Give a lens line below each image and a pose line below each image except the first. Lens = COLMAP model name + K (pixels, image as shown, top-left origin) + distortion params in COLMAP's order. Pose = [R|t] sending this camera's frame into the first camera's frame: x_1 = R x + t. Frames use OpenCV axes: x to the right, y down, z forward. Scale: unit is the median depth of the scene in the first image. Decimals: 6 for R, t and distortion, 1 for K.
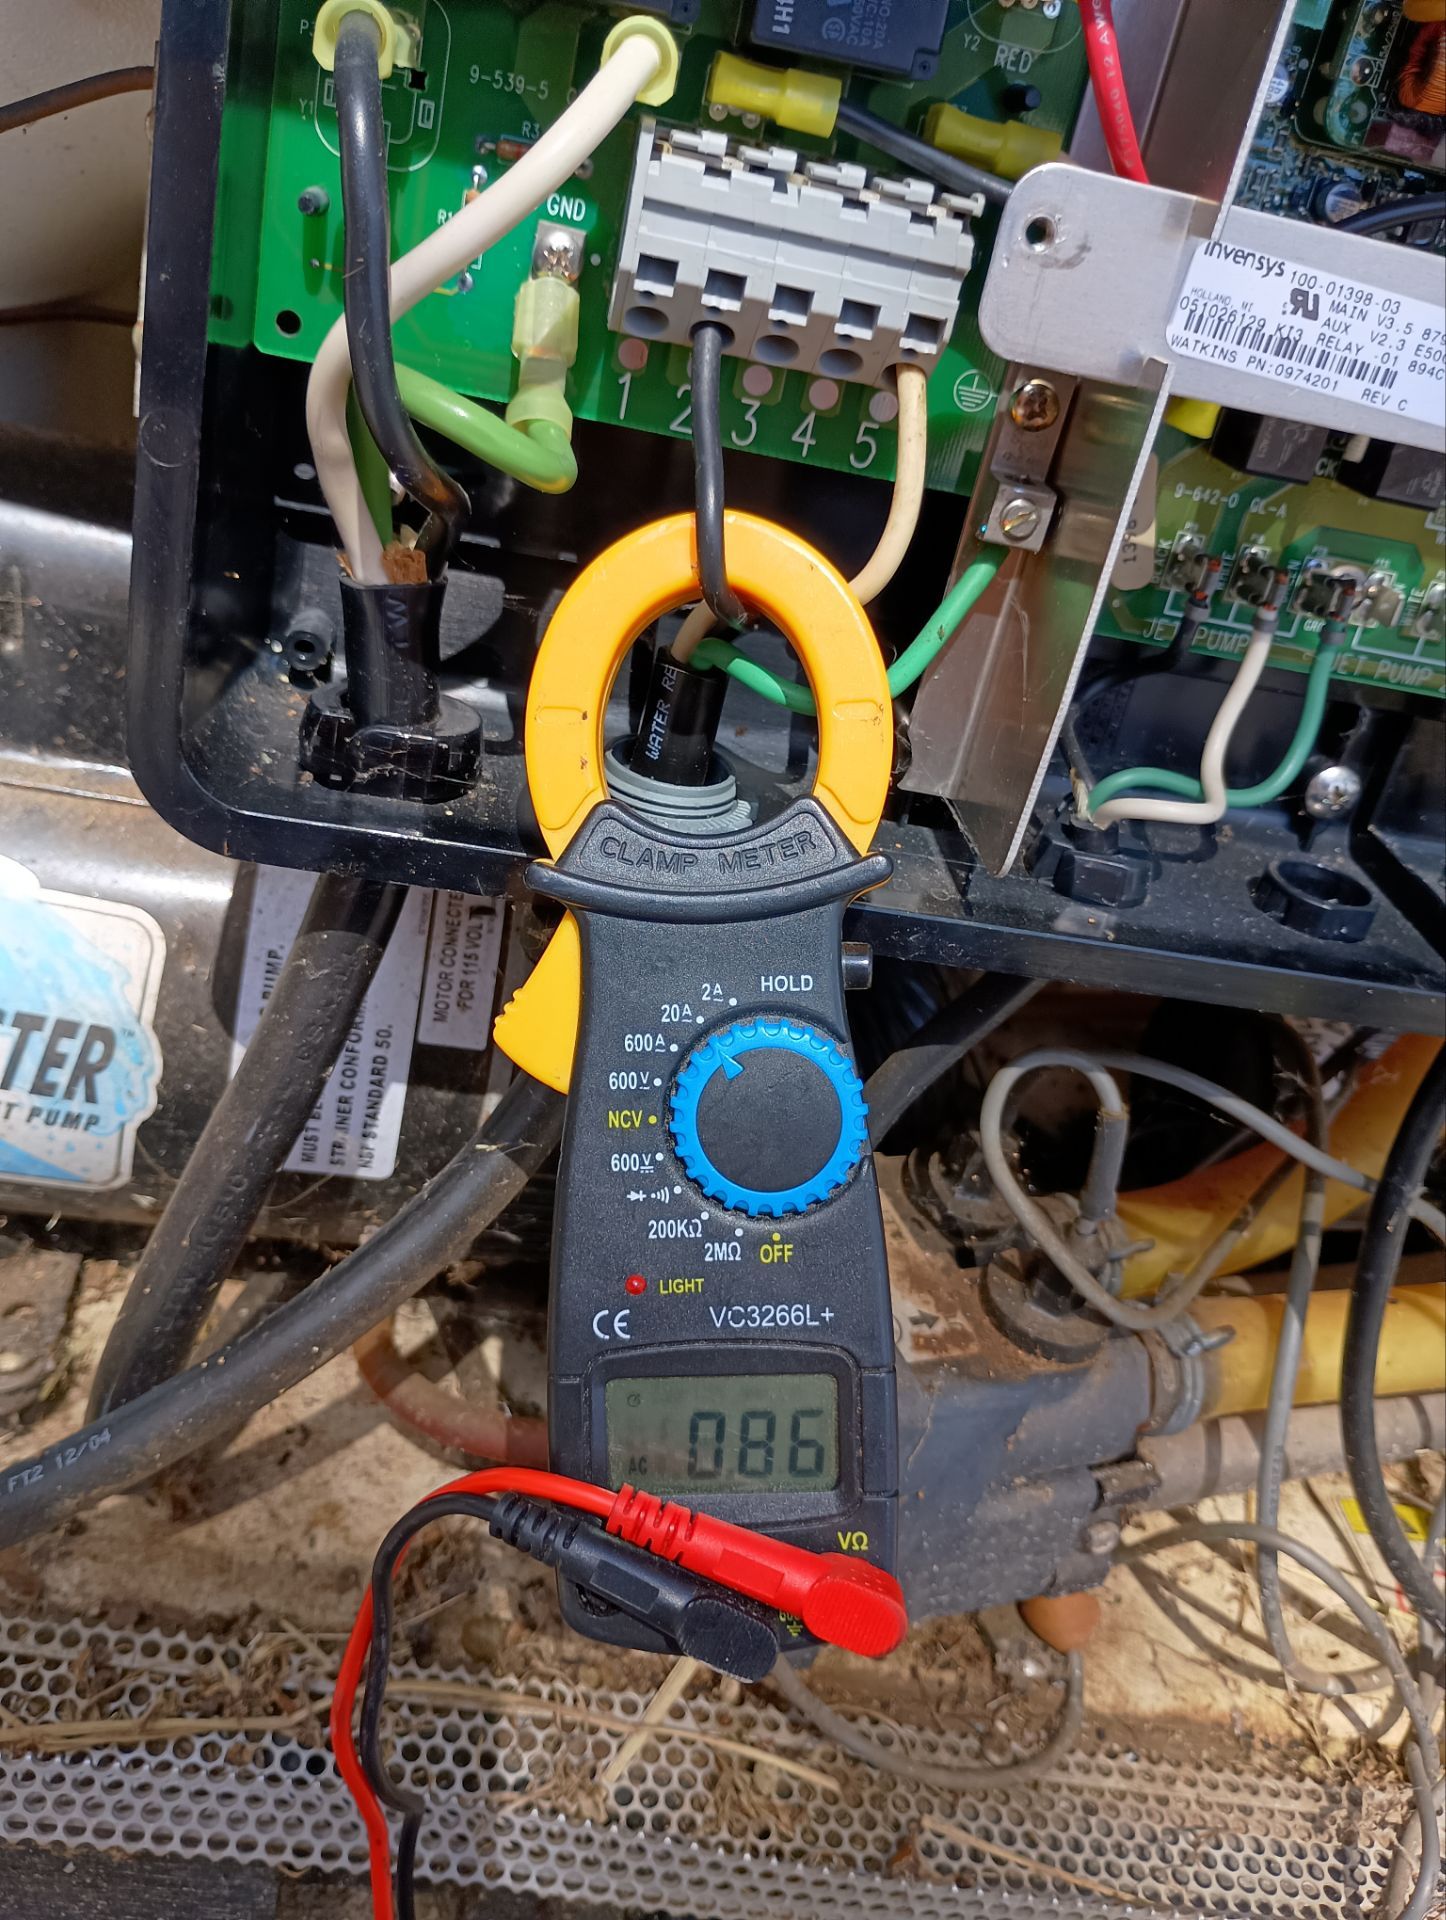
lens RADIAL K [[1495.3, 0, 718.8], [0, 1495.3, 924.3], [0, 0, 1]] dist [-0.009891, -0.025161]
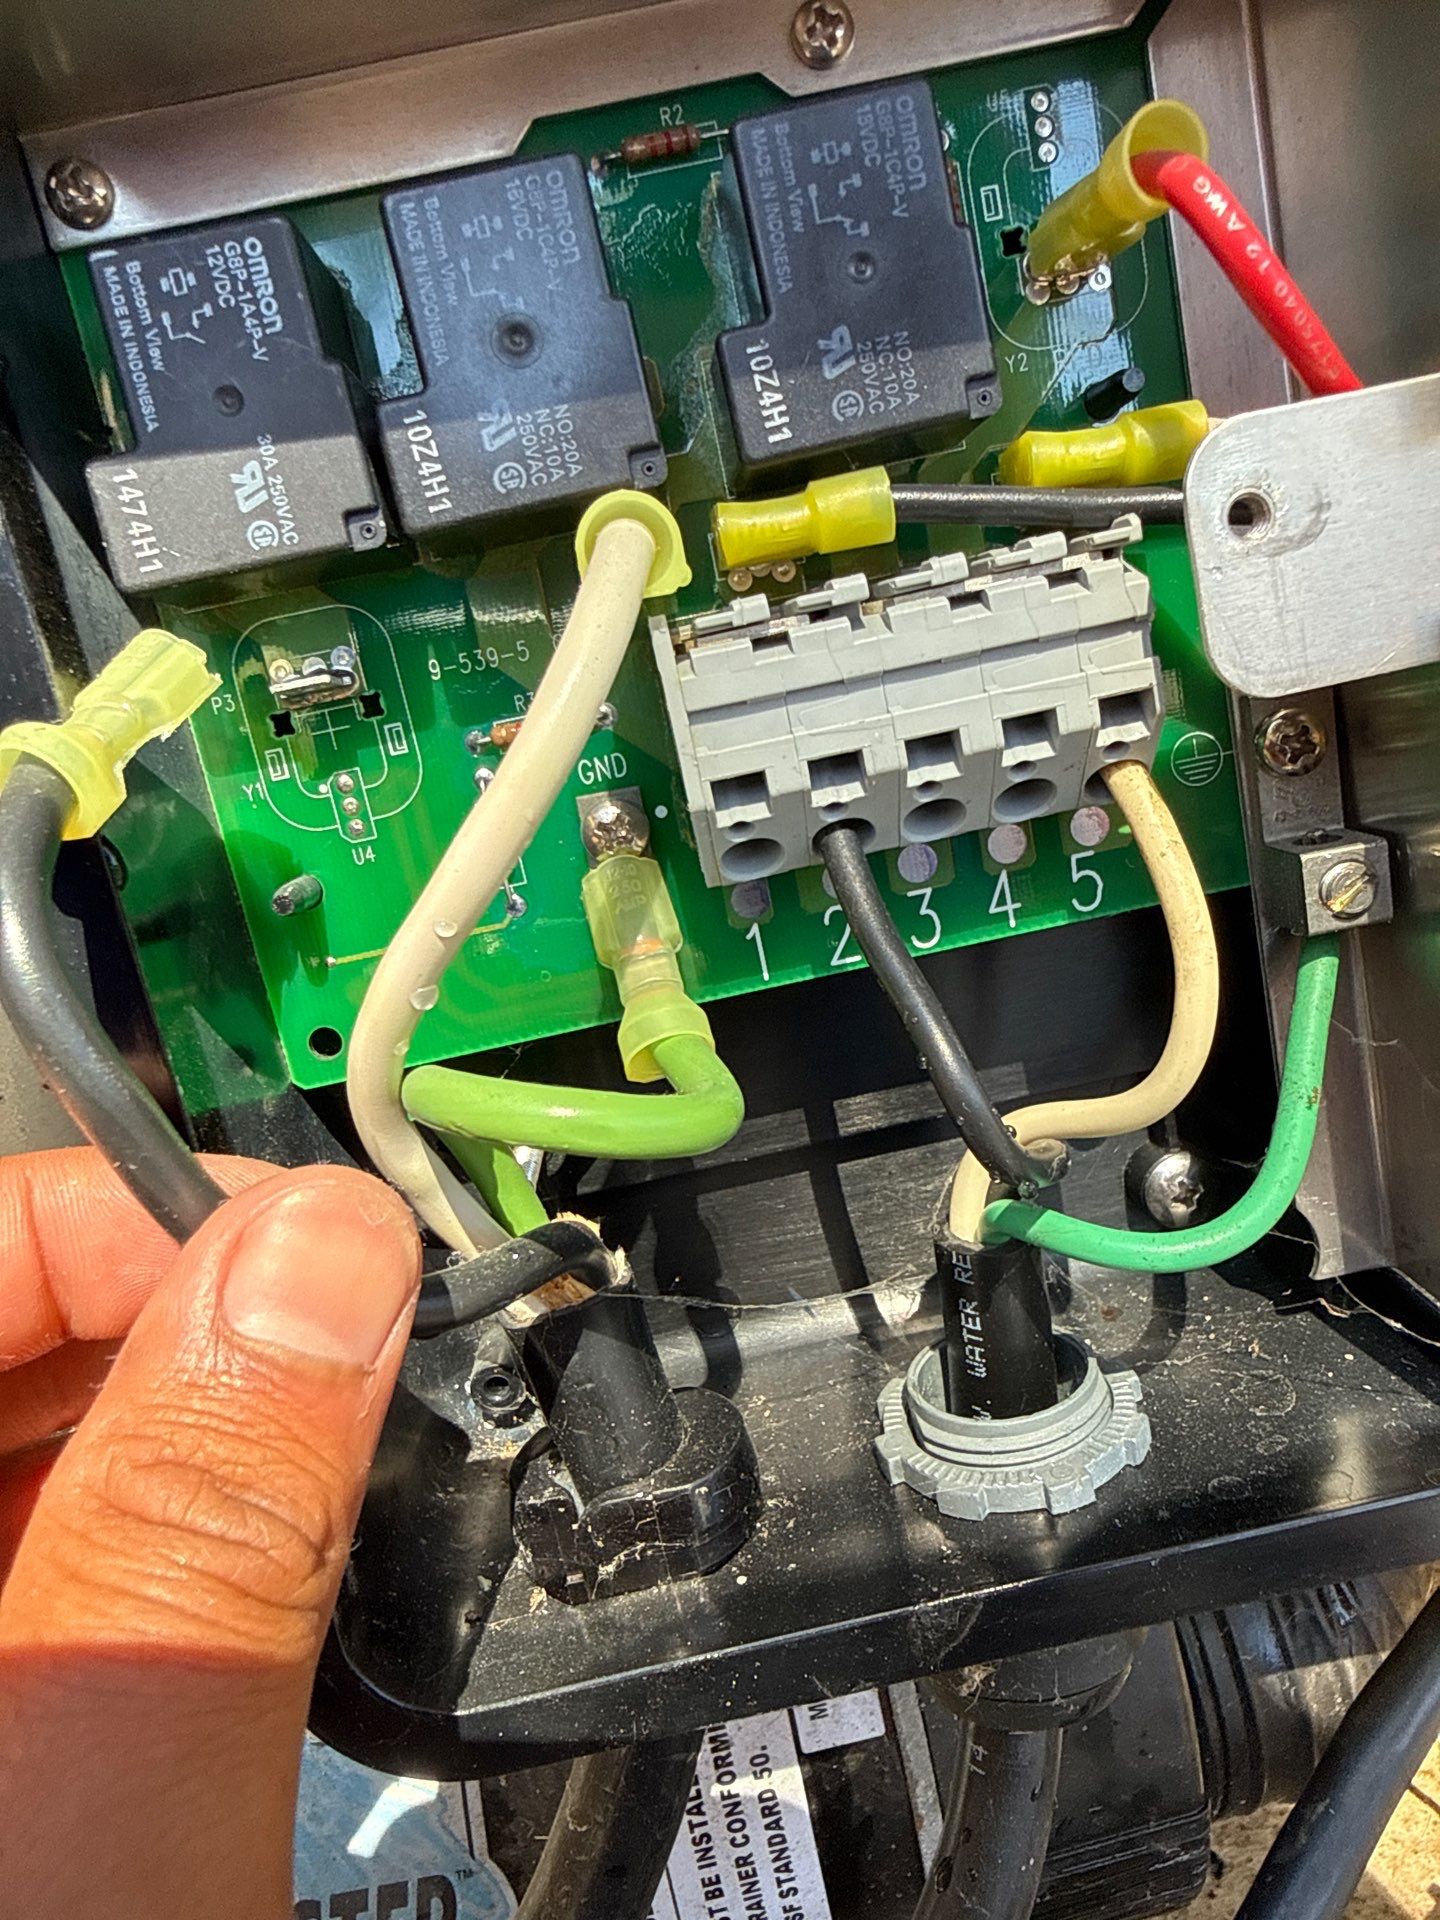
lens RADIAL K [[1277.5, 0, 719.6], [0, 1277.5, 953.2], [0, 0, 1]] dist [-0.021001, -0.004153]
pose [[0.915613, -0.389385, -0.100155, -0.019362], [0.348344, 0.892671, -0.285998, -0.194995], [0.200769, 0.226975, 0.952982, 0.425073]]
